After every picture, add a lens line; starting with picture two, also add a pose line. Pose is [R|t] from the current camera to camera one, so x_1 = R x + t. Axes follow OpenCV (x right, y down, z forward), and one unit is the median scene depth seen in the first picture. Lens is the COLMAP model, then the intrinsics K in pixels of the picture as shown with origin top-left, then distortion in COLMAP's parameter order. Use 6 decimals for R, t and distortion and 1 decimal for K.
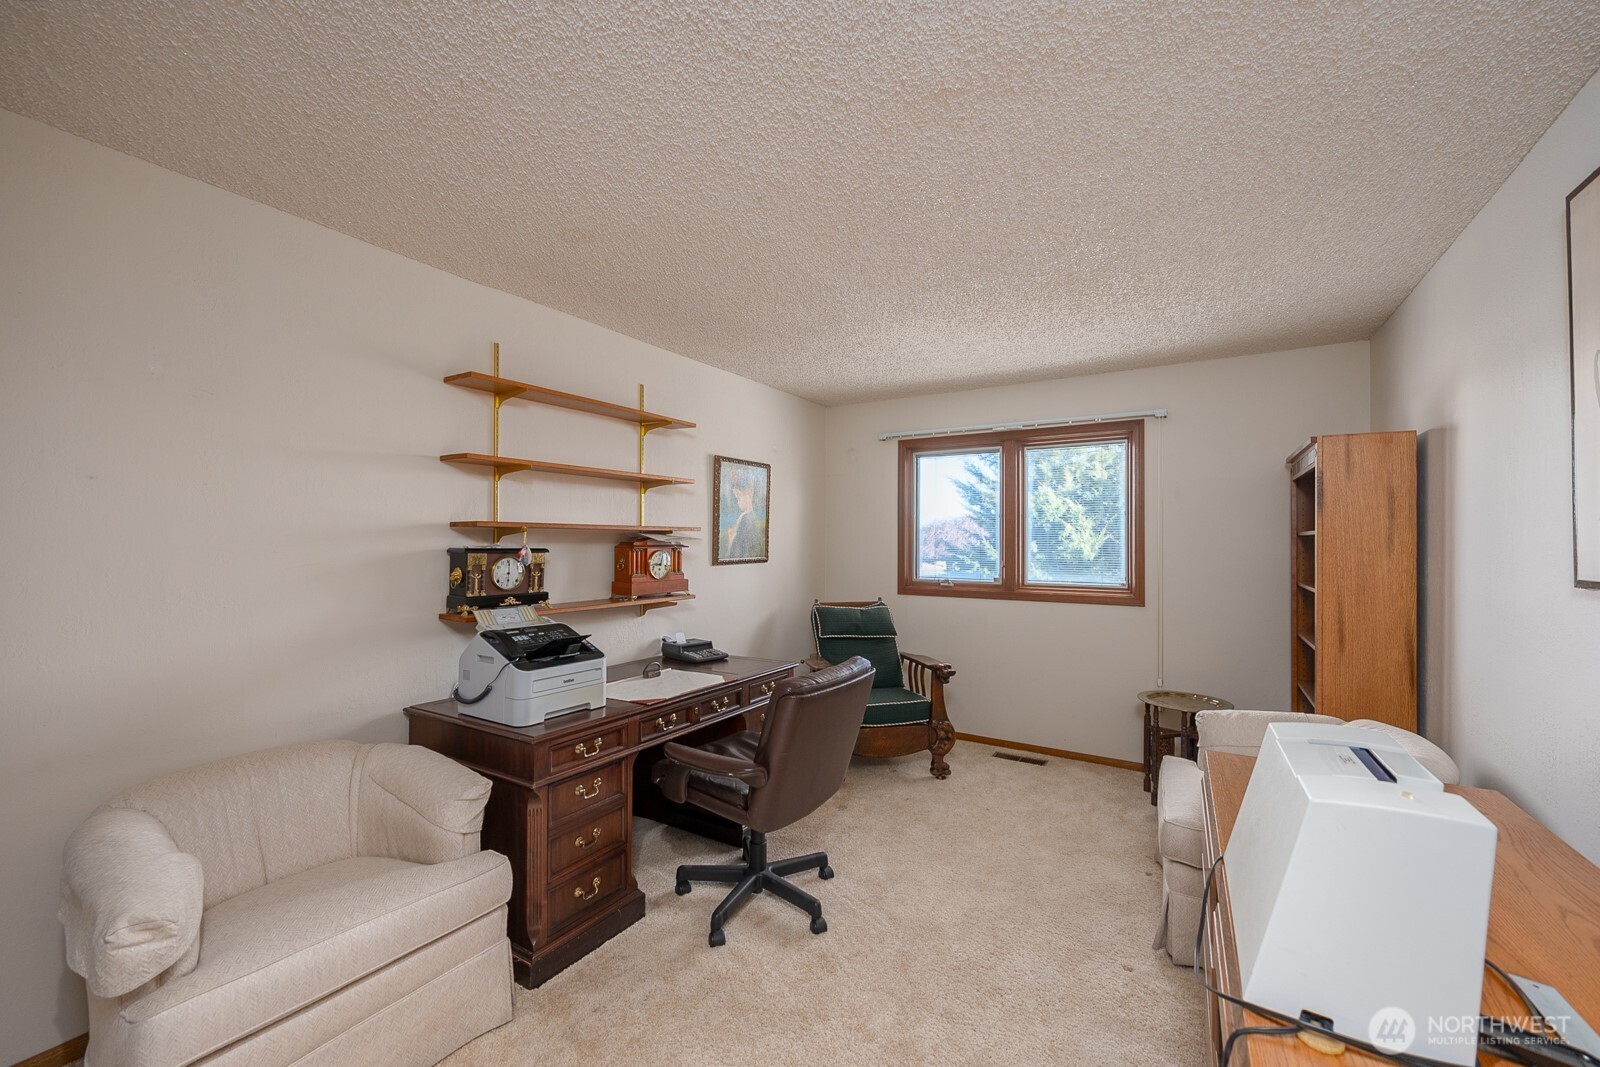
lens RADIAL K [[645.3, 0, 805.4], [0, 645.3, 525.8], [0, 0, 1]] dist [-0.000331, 0.000013]
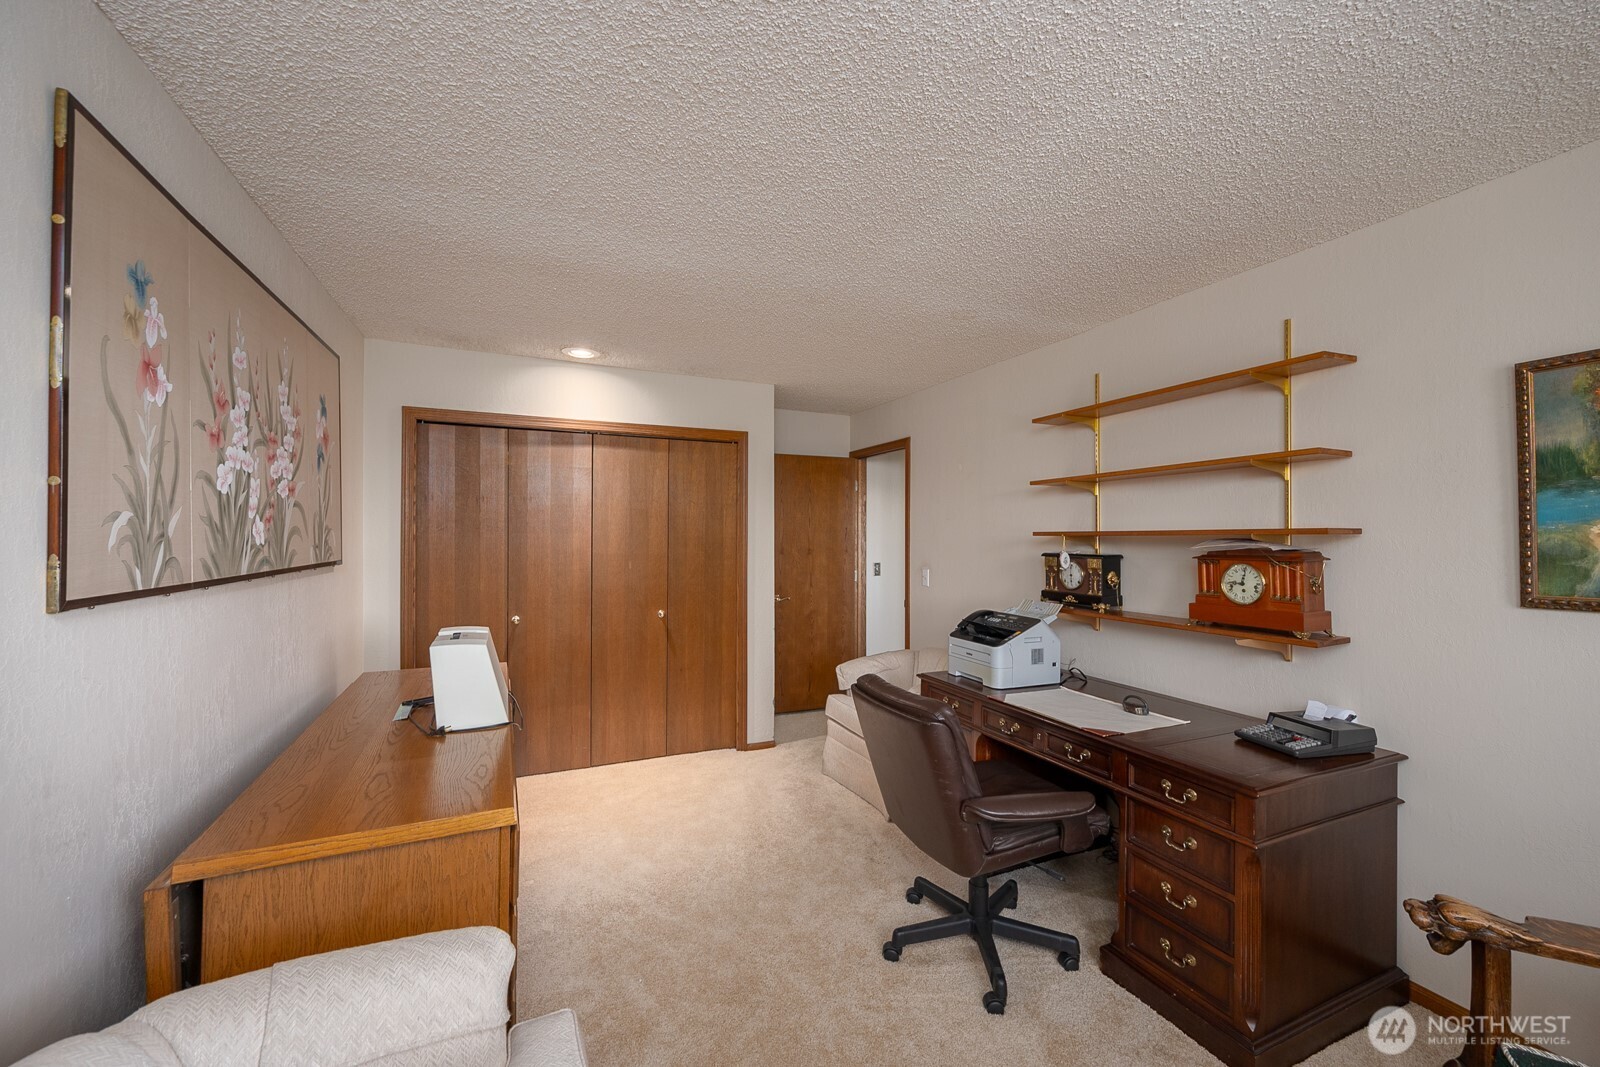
lens RADIAL K [[623.5, 0, 802.5], [0, 623.5, 529.4], [0, 0, 1]] dist [0.000457, 0.000035]
pose [[-0.555875, -0.016045, -0.831111, 0.725230], [0.015105, 0.999454, -0.029397, 0.016579], [0.831128, -0.028895, -0.555329, 1.184141]]
